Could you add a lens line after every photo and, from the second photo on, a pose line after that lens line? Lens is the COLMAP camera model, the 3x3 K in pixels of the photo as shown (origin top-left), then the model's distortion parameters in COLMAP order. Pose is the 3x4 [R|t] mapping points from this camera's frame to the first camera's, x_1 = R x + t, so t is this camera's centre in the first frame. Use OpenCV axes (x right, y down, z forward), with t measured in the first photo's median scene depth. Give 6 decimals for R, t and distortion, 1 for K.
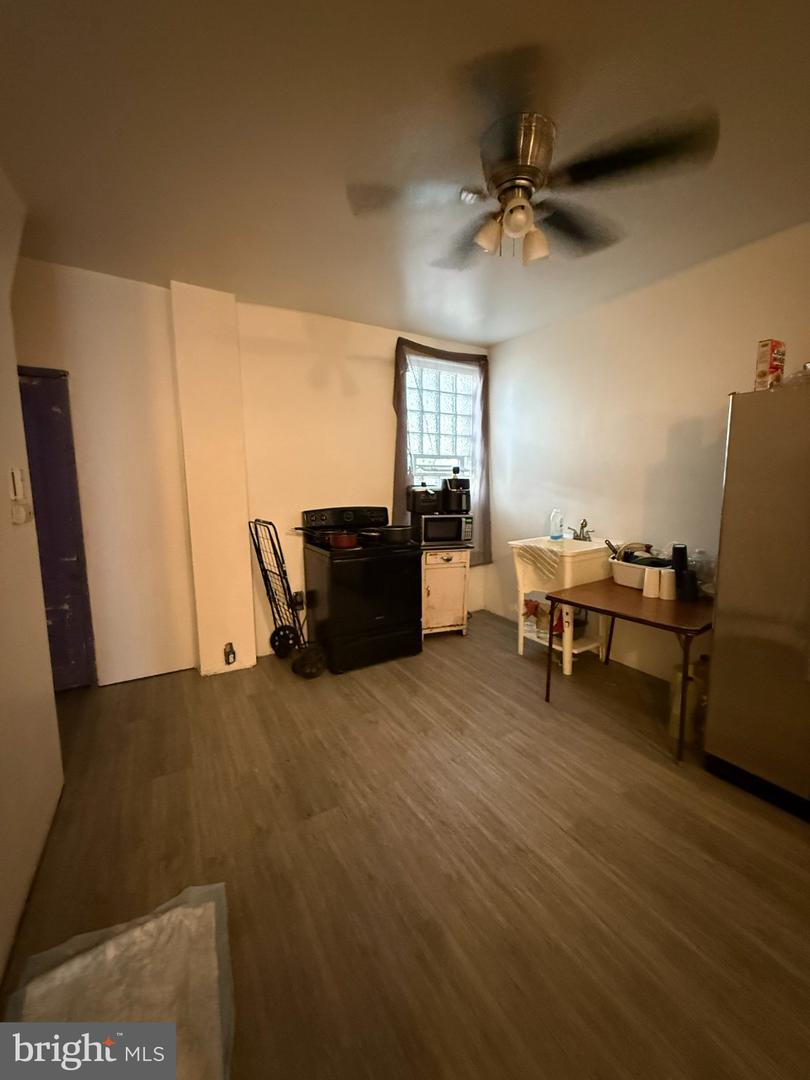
lens RADIAL K [[432.8, 0, 405.6], [0, 432.8, 539.1], [0, 0, 1]] dist [0.001749, 0.000098]
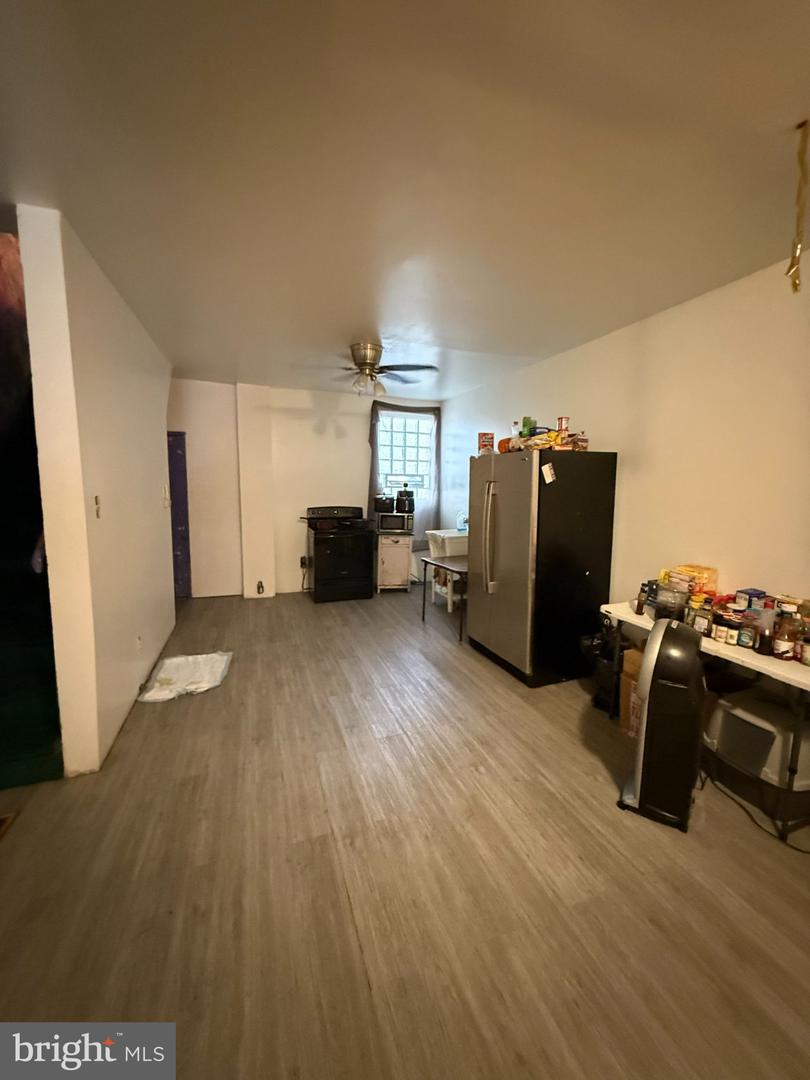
lens RADIAL K [[432.8, 0, 405.8], [0, 432.8, 539.9], [0, 0, 1]] dist [0.001749, 0.000098]
pose [[0.984350, 0.045694, -0.170194, 0.390701], [-0.046780, 0.998902, -0.002374, 0.041234], [0.169899, 0.010299, 0.985408, -0.528726]]
